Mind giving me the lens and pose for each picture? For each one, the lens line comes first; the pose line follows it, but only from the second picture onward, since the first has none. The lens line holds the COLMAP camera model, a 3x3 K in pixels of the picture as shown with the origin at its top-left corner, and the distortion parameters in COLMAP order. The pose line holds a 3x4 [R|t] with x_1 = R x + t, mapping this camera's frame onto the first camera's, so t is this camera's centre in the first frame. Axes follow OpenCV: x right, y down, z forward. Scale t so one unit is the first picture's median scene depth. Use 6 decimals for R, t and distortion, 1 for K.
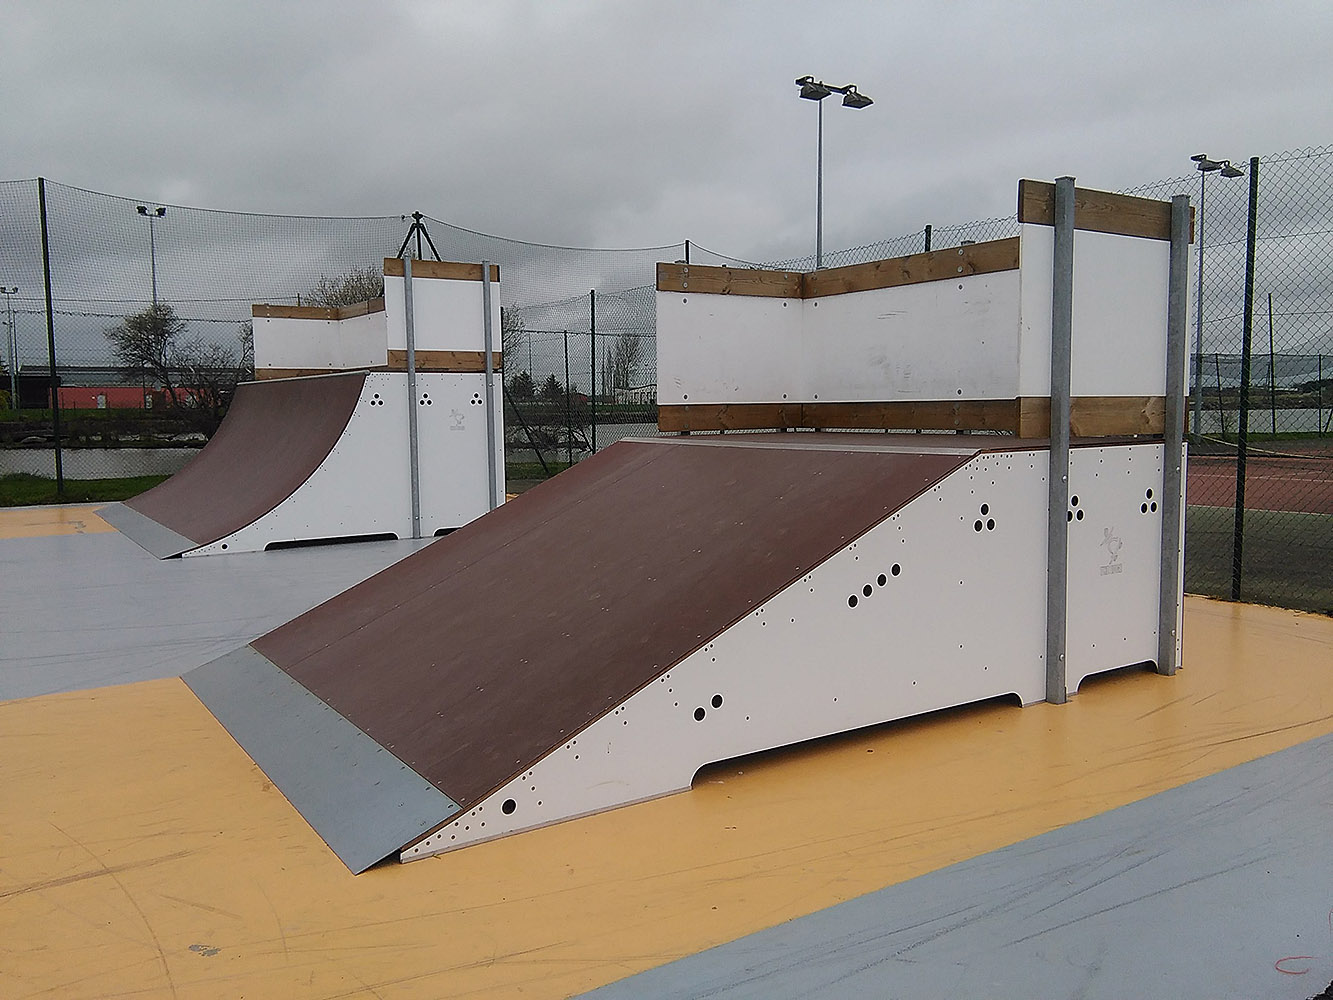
lens RADIAL K [[1059.4, 0, 653.5], [0, 1059.4, 488.5], [0, 0, 1]] dist [0.103906, -0.014048]
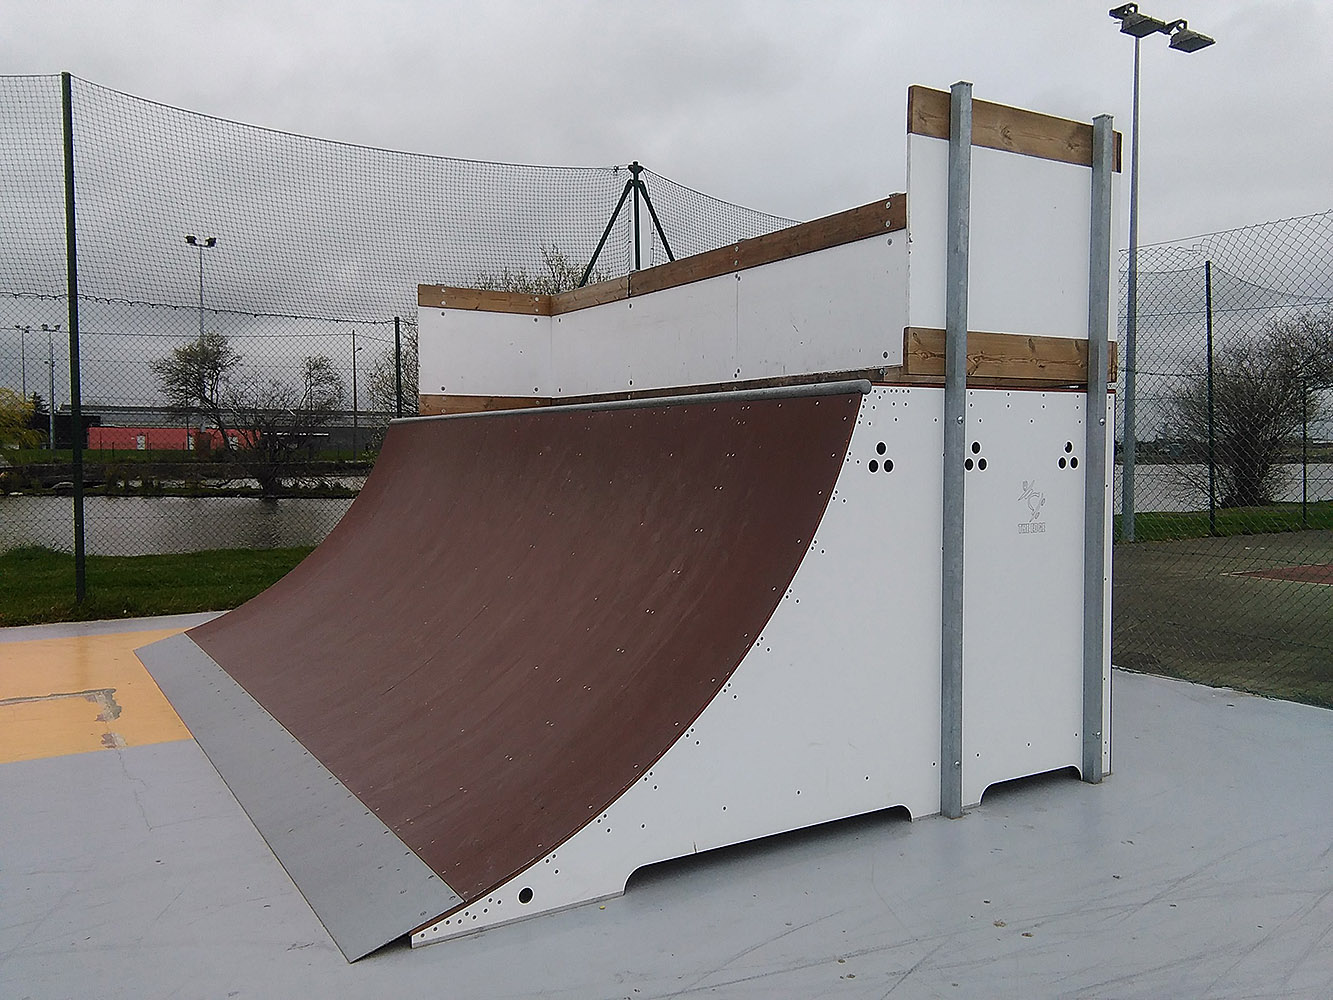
lens RADIAL K [[1059.4, 0, 677.5], [0, 1059.4, 506.4], [0, 0, 1]] dist [0.103906, -0.014048]
pose [[0.999853, 0.014648, -0.008867, -0.145002], [-0.014889, 0.999505, -0.027707, -0.023983], [0.008457, 0.027835, 0.999577, 0.275184]]
